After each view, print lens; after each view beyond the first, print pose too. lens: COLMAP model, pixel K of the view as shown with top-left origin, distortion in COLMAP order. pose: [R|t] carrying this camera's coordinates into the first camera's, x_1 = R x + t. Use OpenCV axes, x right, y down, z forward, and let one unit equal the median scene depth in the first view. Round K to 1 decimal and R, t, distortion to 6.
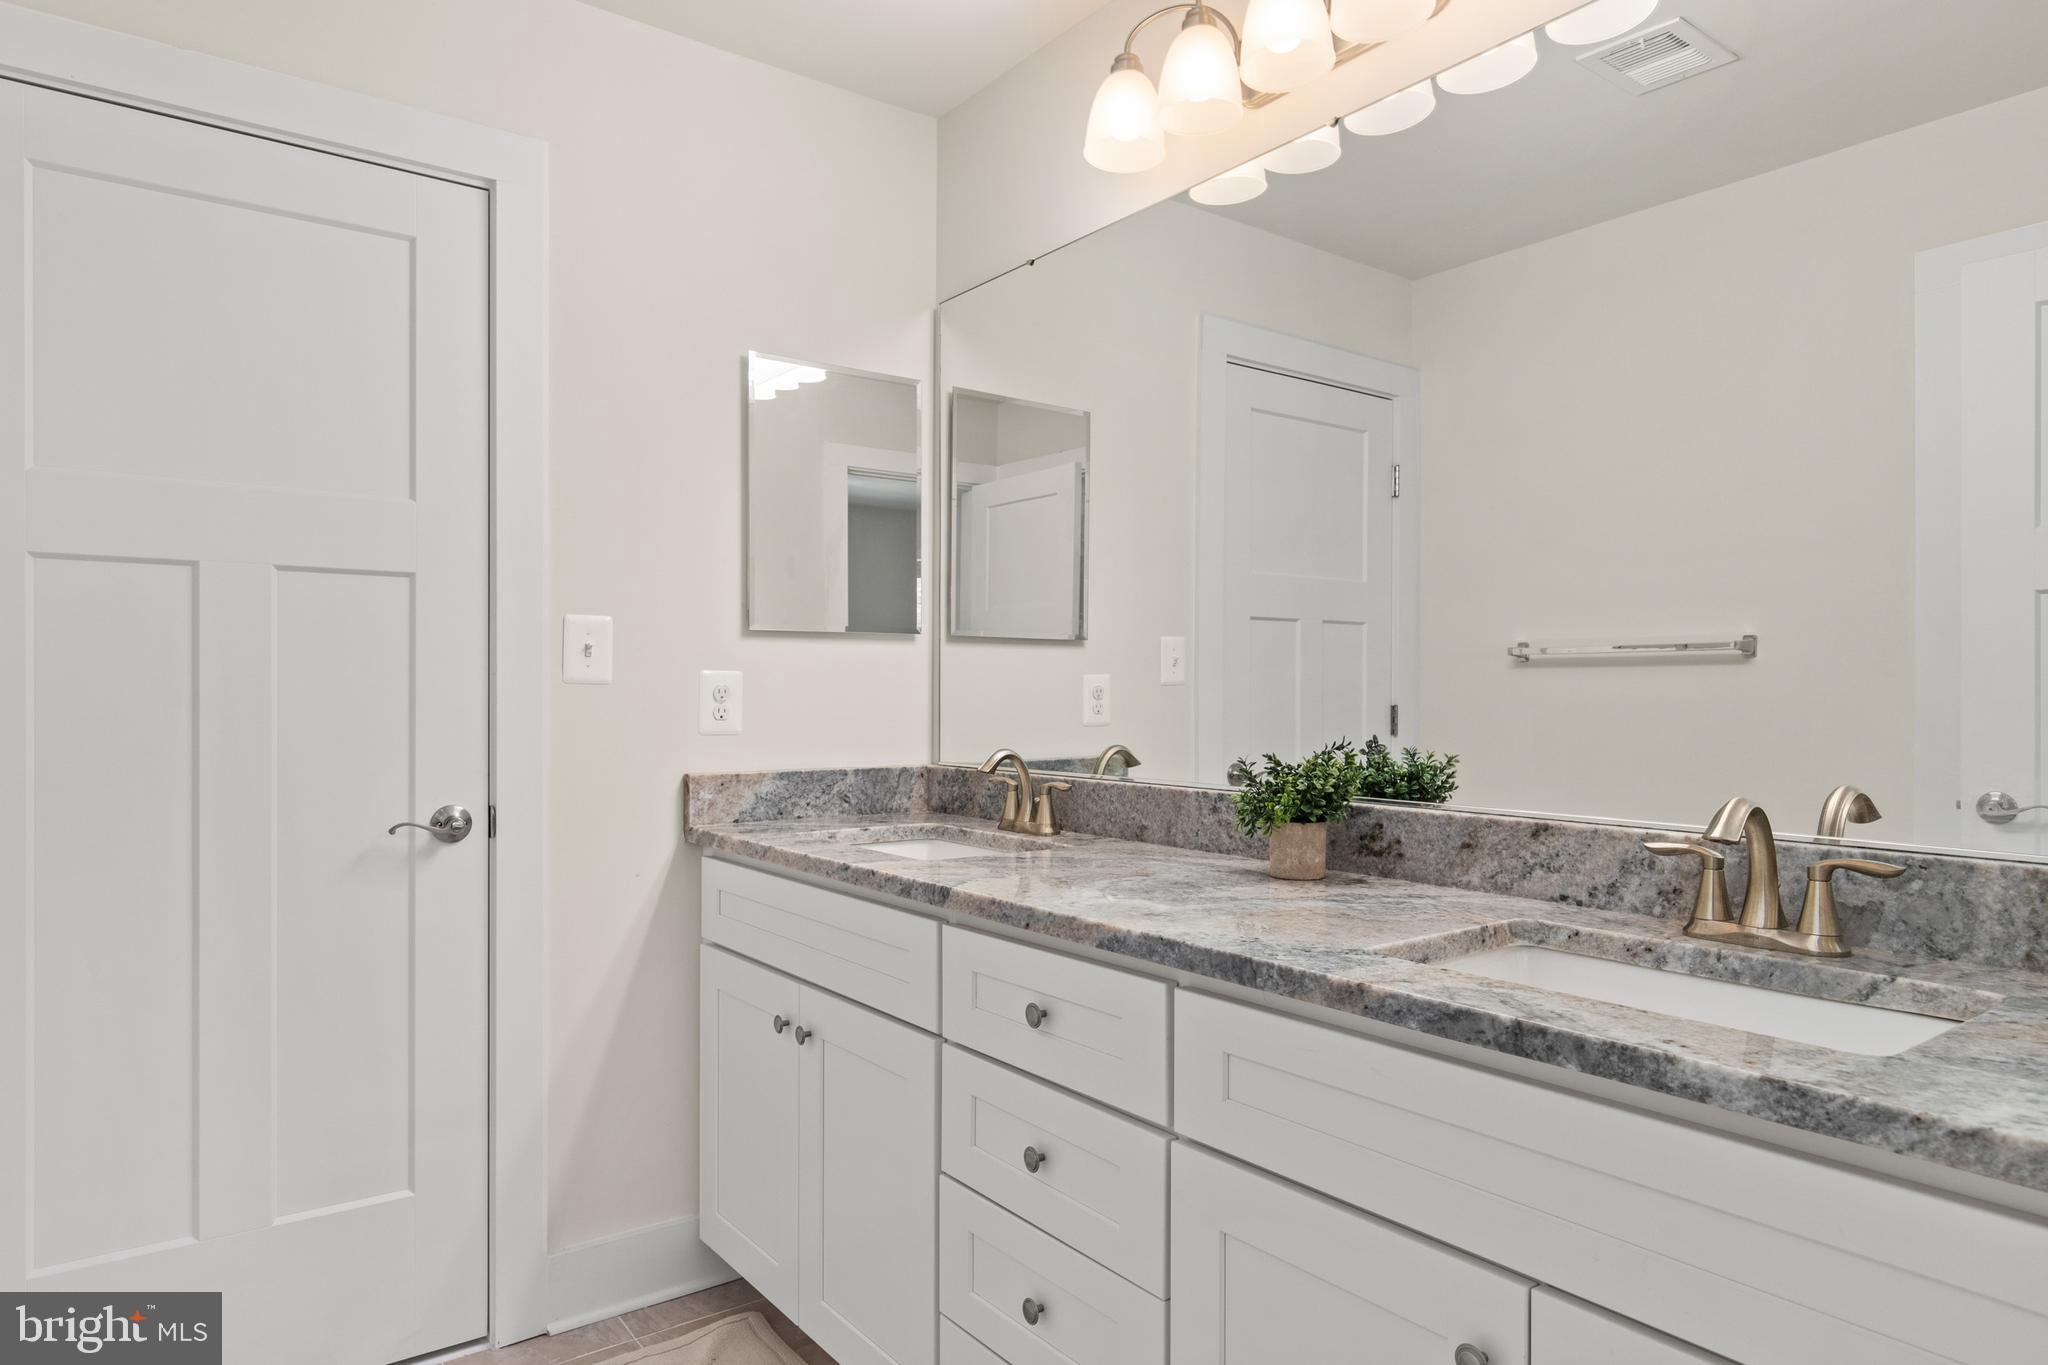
lens RADIAL K [[1226.3, 0, 1016.8], [0, 1226.3, 689.6], [0, 0, 1]] dist [-0.003197, -0.001218]
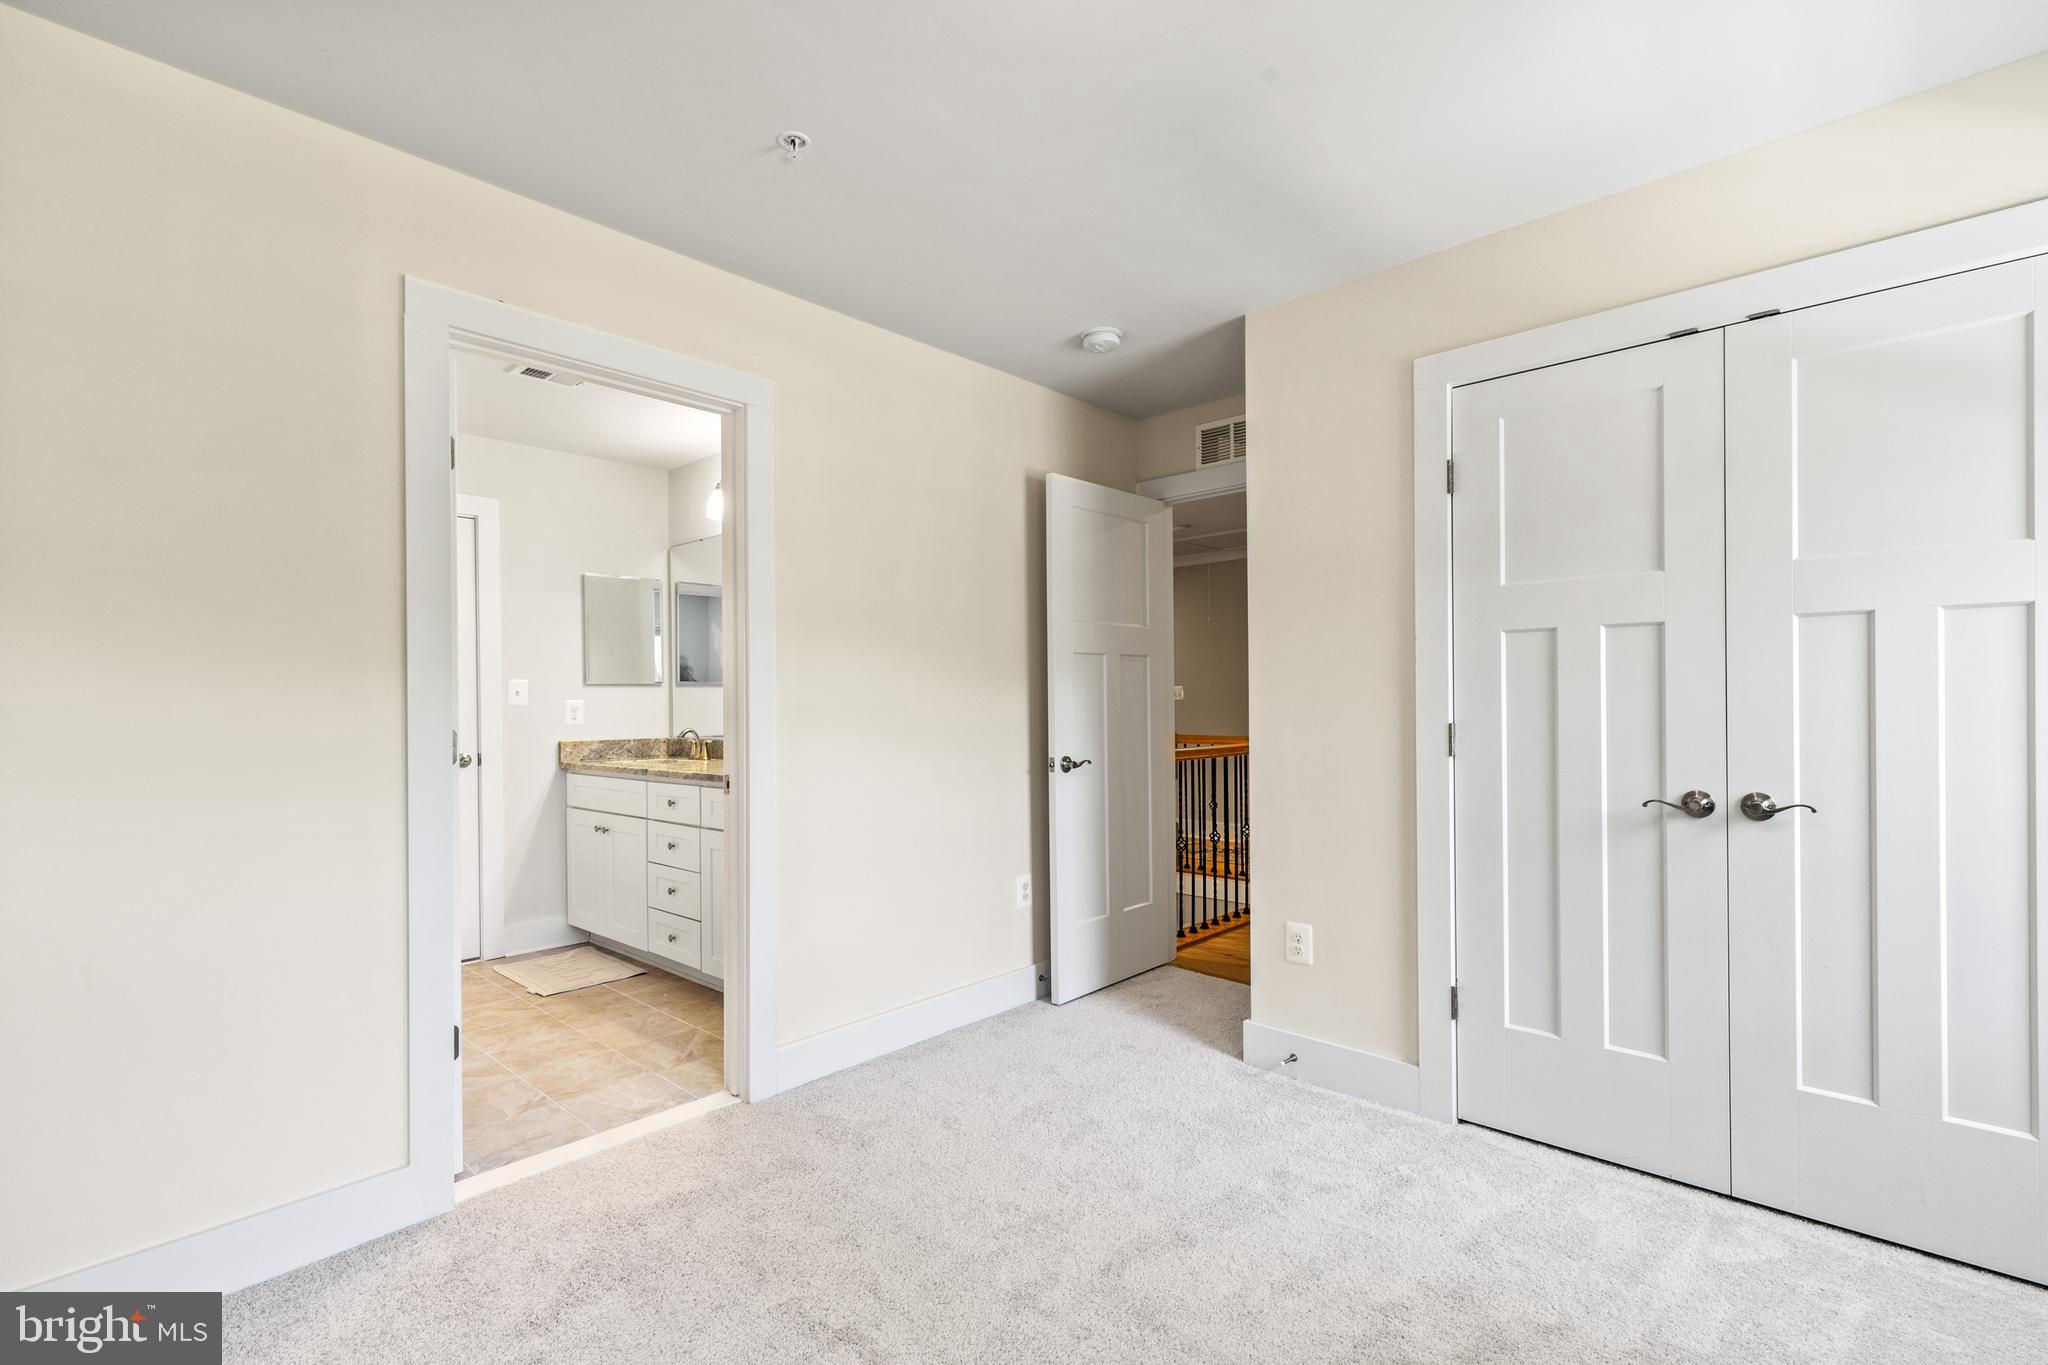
lens RADIAL K [[937.1, 0, 1030.1], [0, 937.1, 698.4], [0, 0, 1]] dist [0.000176, -0.000190]
pose [[0.981085, -0.015427, 0.192964, 0.355730], [0.016067, 0.999869, -0.001755, -0.000681], [-0.192912, 0.004822, 0.981204, -1.242306]]
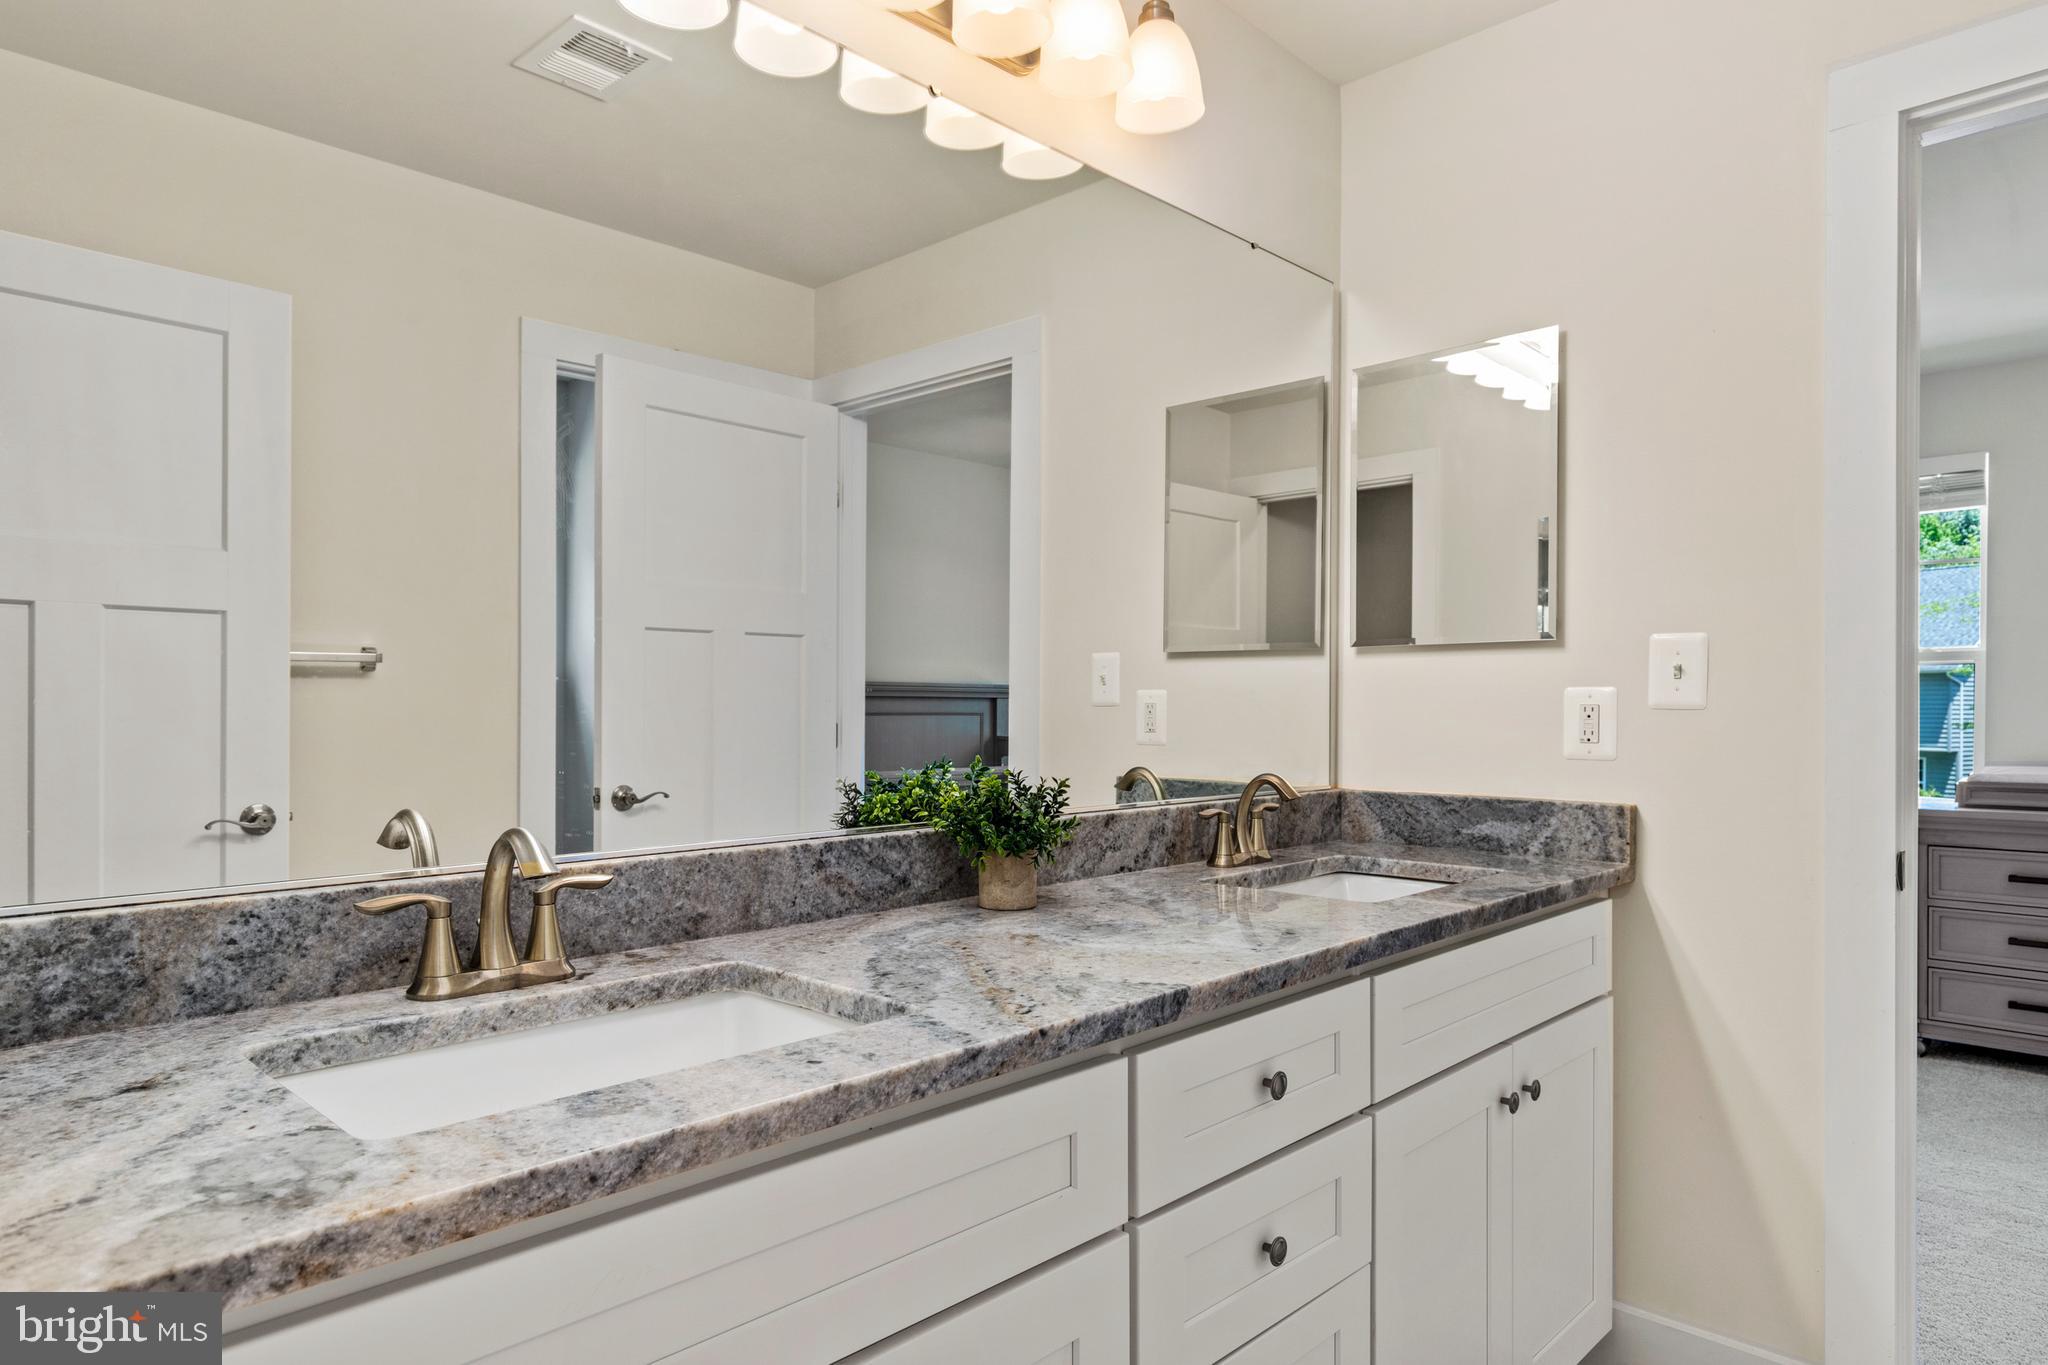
lens RADIAL K [[1226.3, 0, 1019.8], [0, 1226.3, 680.8], [0, 0, 1]] dist [-0.003197, -0.001218]
pose [[-0.158299, 0.011953, 0.987319, -0.609327], [-0.005487, 0.999901, -0.012985, -0.008997], [-0.987376, -0.007473, -0.158218, 0.972093]]
